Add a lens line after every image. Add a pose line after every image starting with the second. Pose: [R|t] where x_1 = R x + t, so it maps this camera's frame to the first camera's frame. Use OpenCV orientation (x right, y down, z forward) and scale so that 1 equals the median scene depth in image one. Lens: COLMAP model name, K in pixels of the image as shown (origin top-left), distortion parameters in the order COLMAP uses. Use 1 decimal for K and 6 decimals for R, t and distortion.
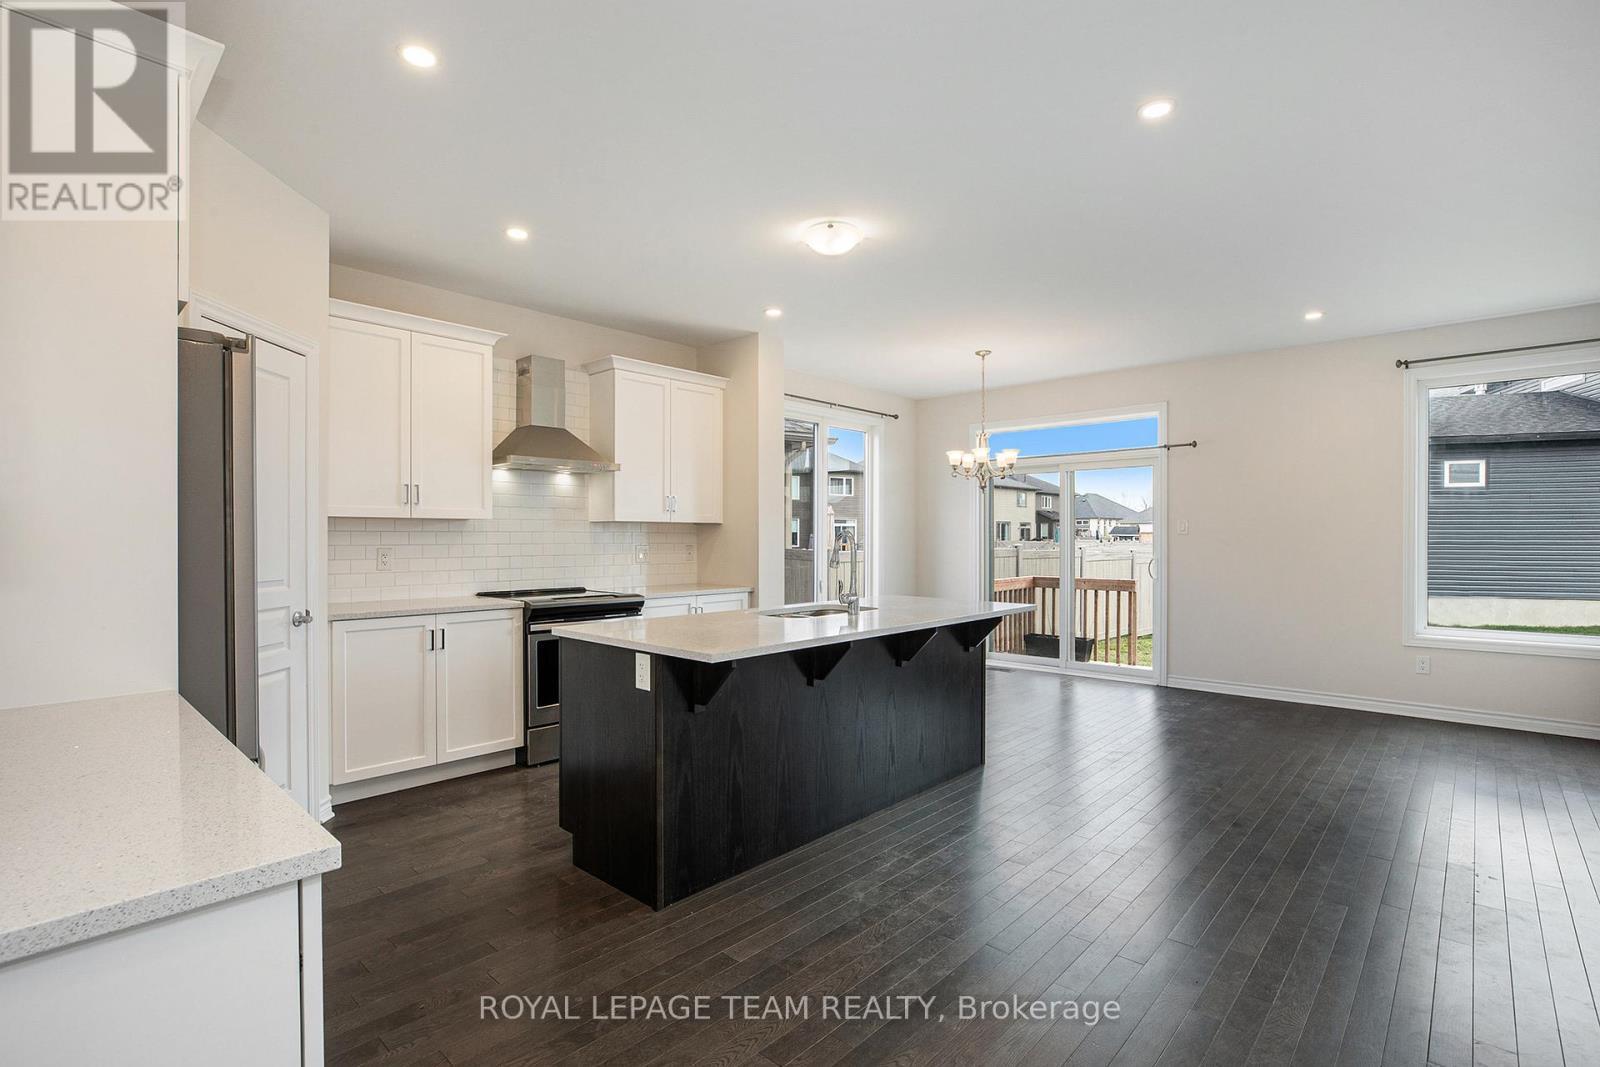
lens RADIAL K [[759.4, 0, 793.6], [0, 759.4, 539.4], [0, 0, 1]] dist [-0.013369, 0.000508]
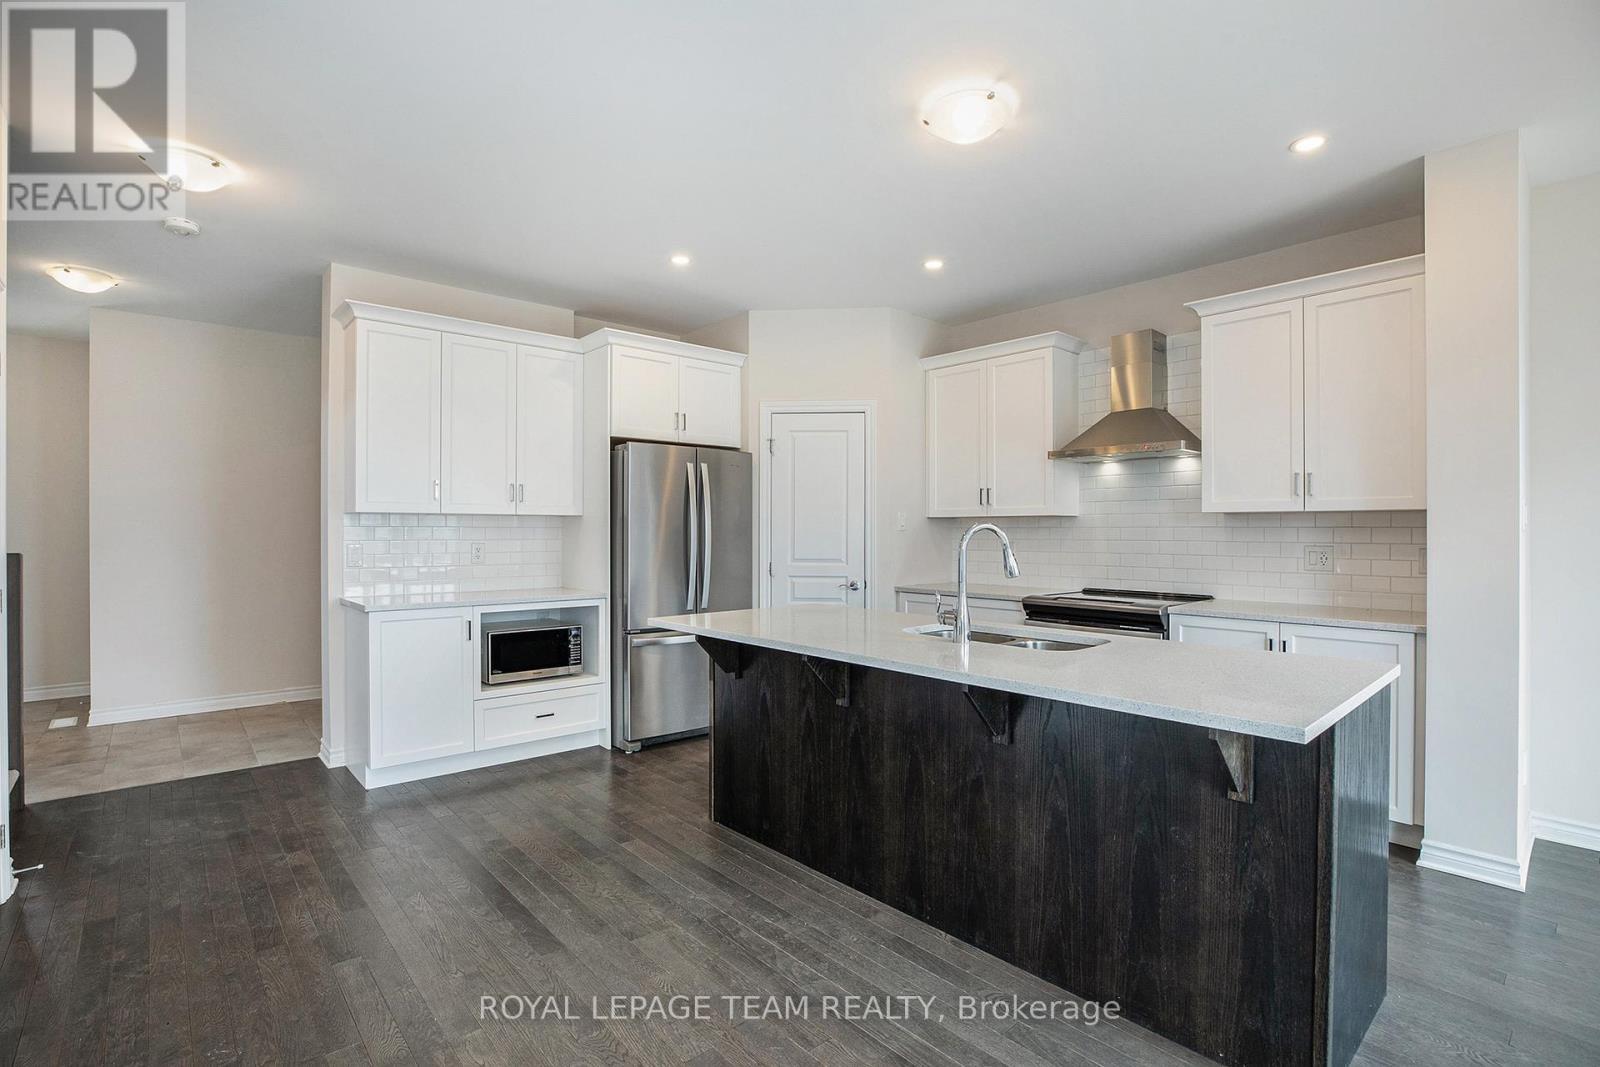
lens RADIAL K [[759.4, 0, 793.6], [0, 759.4, 539.4], [0, 0, 1]] dist [-0.013369, 0.000508]
pose [[-0.105799, 0.006641, -0.994365, 0.452157], [-0.009688, 0.999923, 0.007709, 0.001178], [0.994340, 0.010449, -0.105727, 0.529862]]
